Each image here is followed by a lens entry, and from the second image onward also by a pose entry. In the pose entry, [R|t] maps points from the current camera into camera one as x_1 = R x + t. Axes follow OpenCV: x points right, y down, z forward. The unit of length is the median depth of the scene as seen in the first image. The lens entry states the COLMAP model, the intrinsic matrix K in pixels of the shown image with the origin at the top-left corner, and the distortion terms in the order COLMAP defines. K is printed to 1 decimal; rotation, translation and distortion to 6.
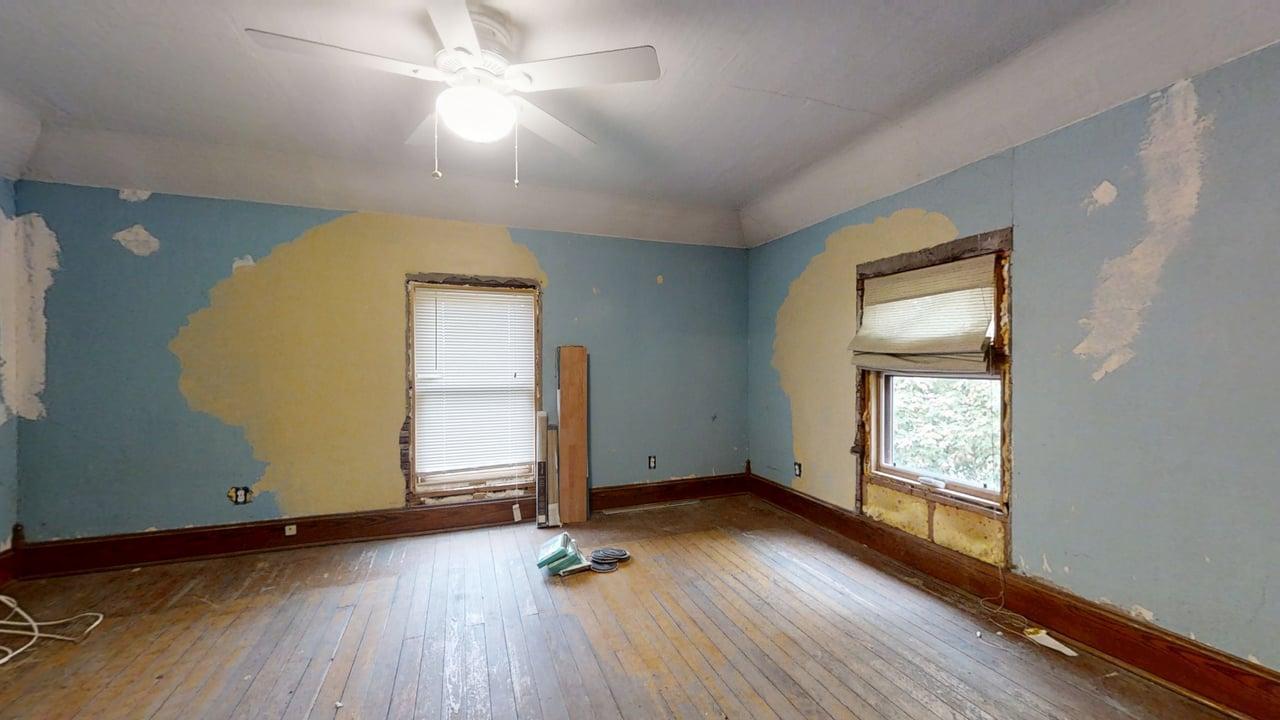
lens RADIAL K [[470.6, 0, 641.3], [0, 470.6, 360.9], [0, 0, 1]] dist [0.002571, -0.000312]
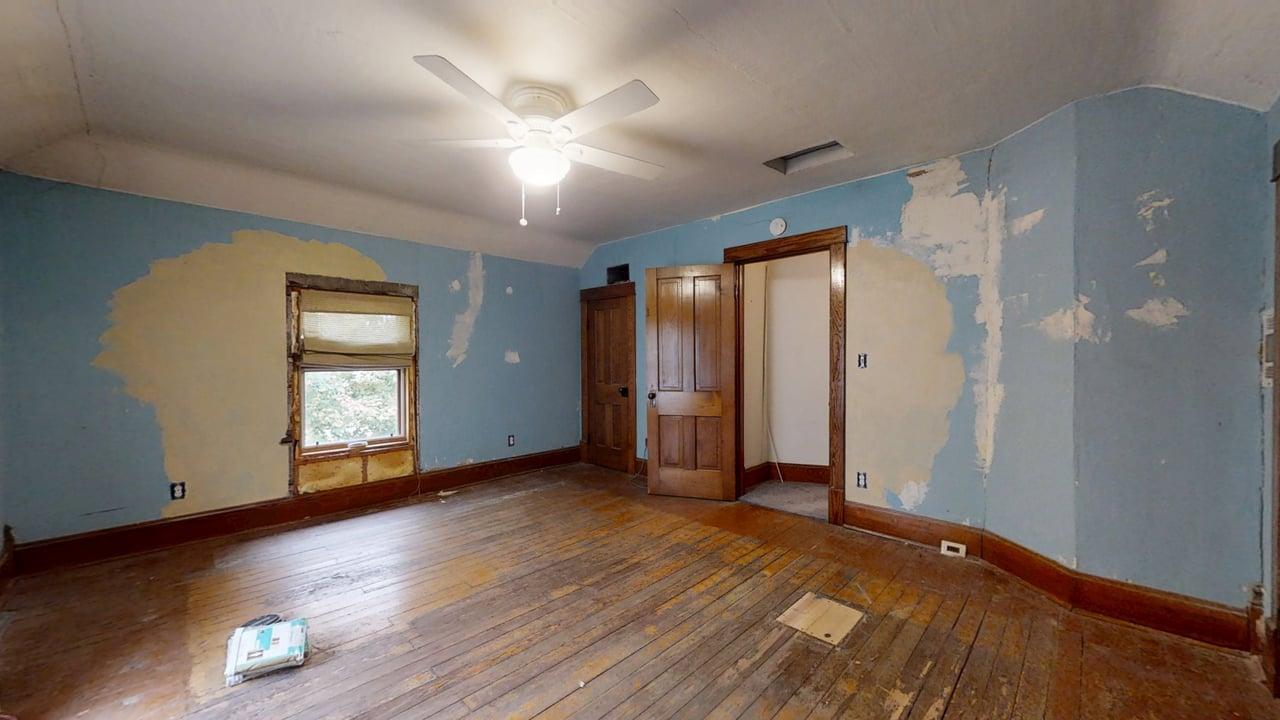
lens RADIAL K [[470.6, 0, 641.3], [0, 470.6, 360.9], [0, 0, 1]] dist [0.002571, -0.000312]
pose [[-0.424667, -0.005169, 0.905335, -0.855893], [0.001398, 0.999979, 0.006365, -0.002288], [-0.905349, 0.003969, -0.424650, 0.685893]]
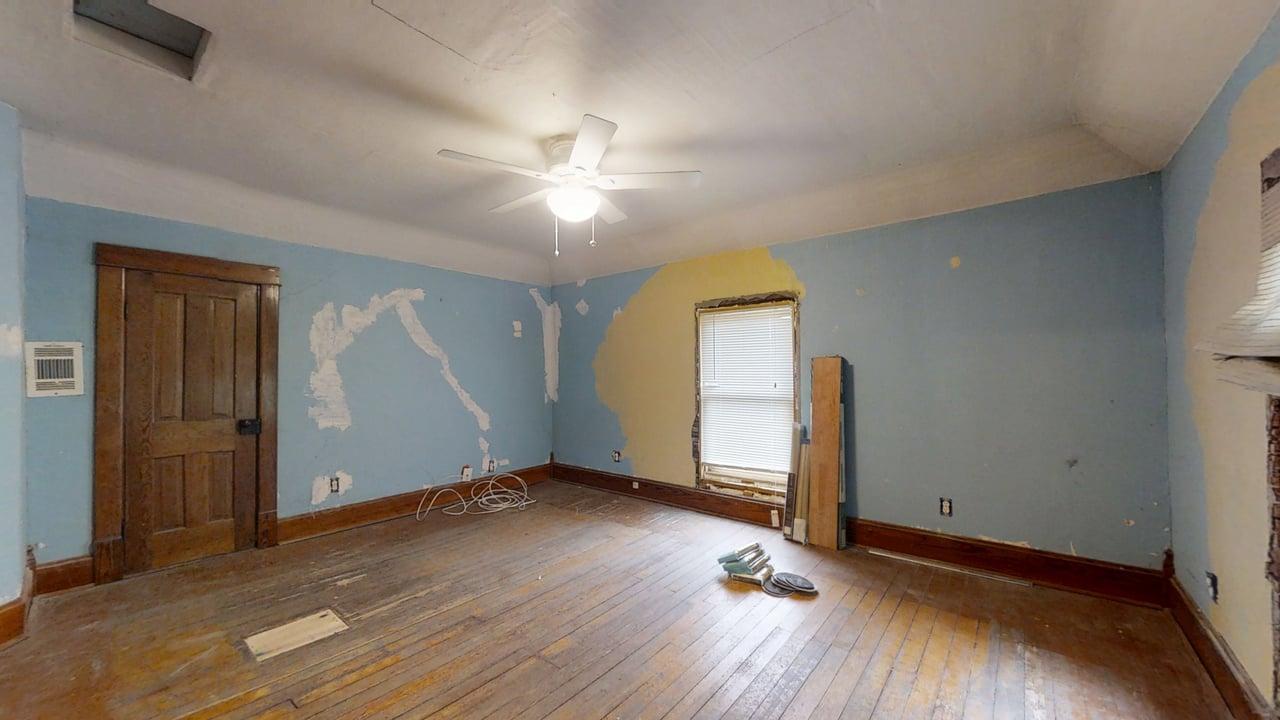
lens RADIAL K [[470.6, 0, 641.3], [0, 470.6, 360.9], [0, 0, 1]] dist [0.002571, -0.000312]
pose [[0.493834, -0.021589, -0.869288, 0.530982], [0.008166, 0.999763, -0.020191, -0.006196], [0.869518, 0.002872, 0.493893, 0.247564]]
